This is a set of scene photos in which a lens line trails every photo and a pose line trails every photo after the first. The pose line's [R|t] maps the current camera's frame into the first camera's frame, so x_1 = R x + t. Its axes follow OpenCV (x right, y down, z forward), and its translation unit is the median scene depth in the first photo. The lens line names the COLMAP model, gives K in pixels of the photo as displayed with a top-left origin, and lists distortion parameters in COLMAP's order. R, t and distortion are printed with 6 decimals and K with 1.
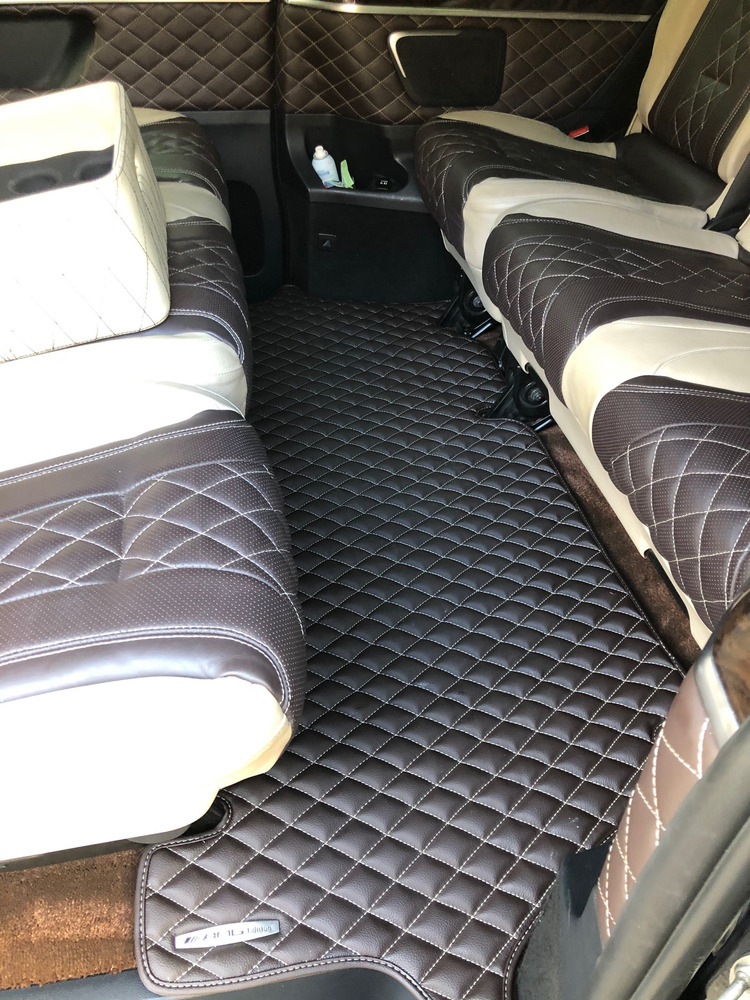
lens RADIAL K [[812.8, 0, 375.2], [0, 812.8, 520.2], [0, 0, 1]] dist [-0.015480, -0.000675]
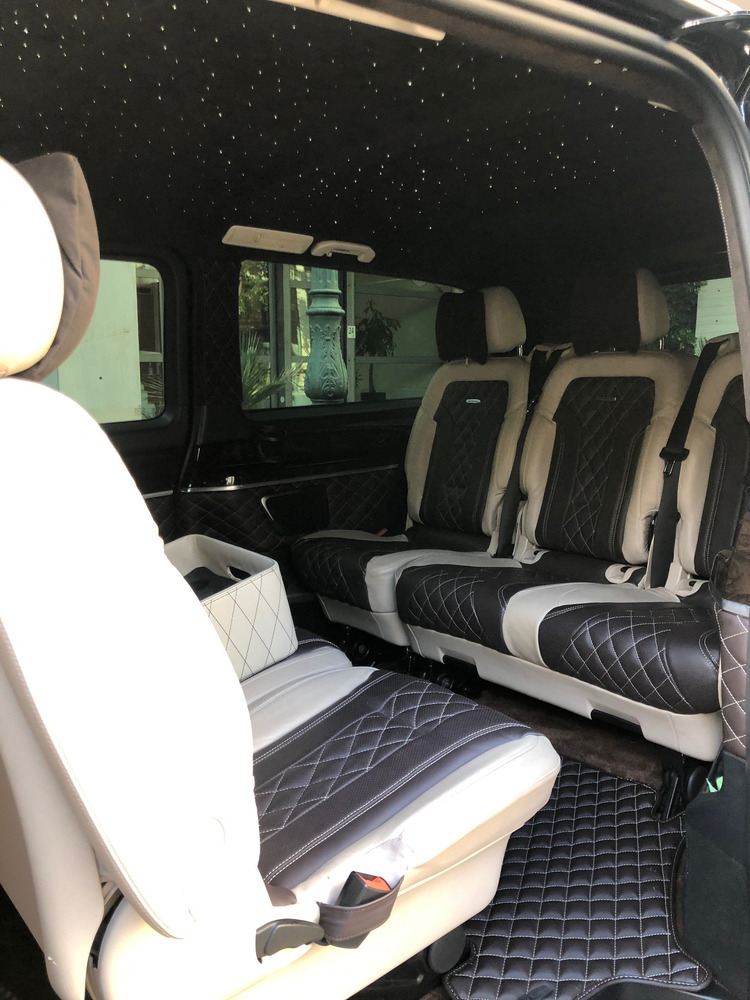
lens RADIAL K [[821.6, 0, 375.0], [0, 821.6, 500.0], [0, 0, 1]] dist [0.117633, -0.227598]
pose [[0.883259, -0.166440, 0.438351, -0.478311], [0.372786, 0.816319, -0.441195, 0.176866], [-0.284401, 0.553101, 0.783068, -0.292849]]
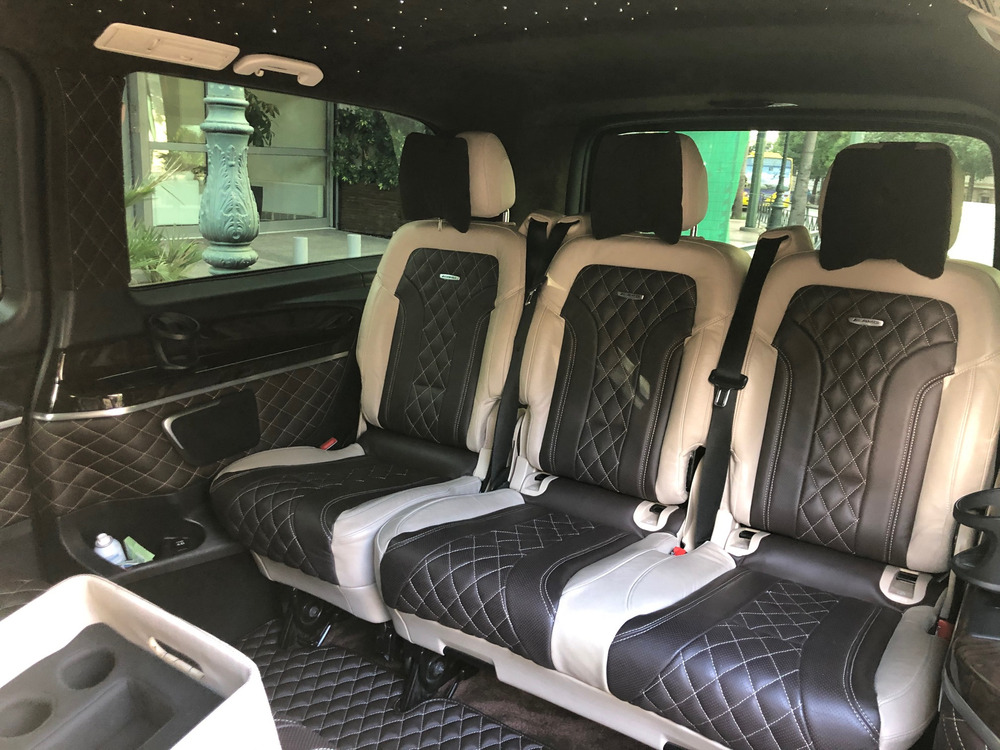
lens RADIAL K [[821.6, 0, 500.4], [0, 821.6, 364.5], [0, 0, 1]] dist [0.117633, -0.227598]
pose [[0.712419, -0.222319, 0.665608, -0.383950], [0.481413, 0.844943, -0.233052, -0.187378], [-0.510588, 0.486463, 0.708980, -0.056679]]
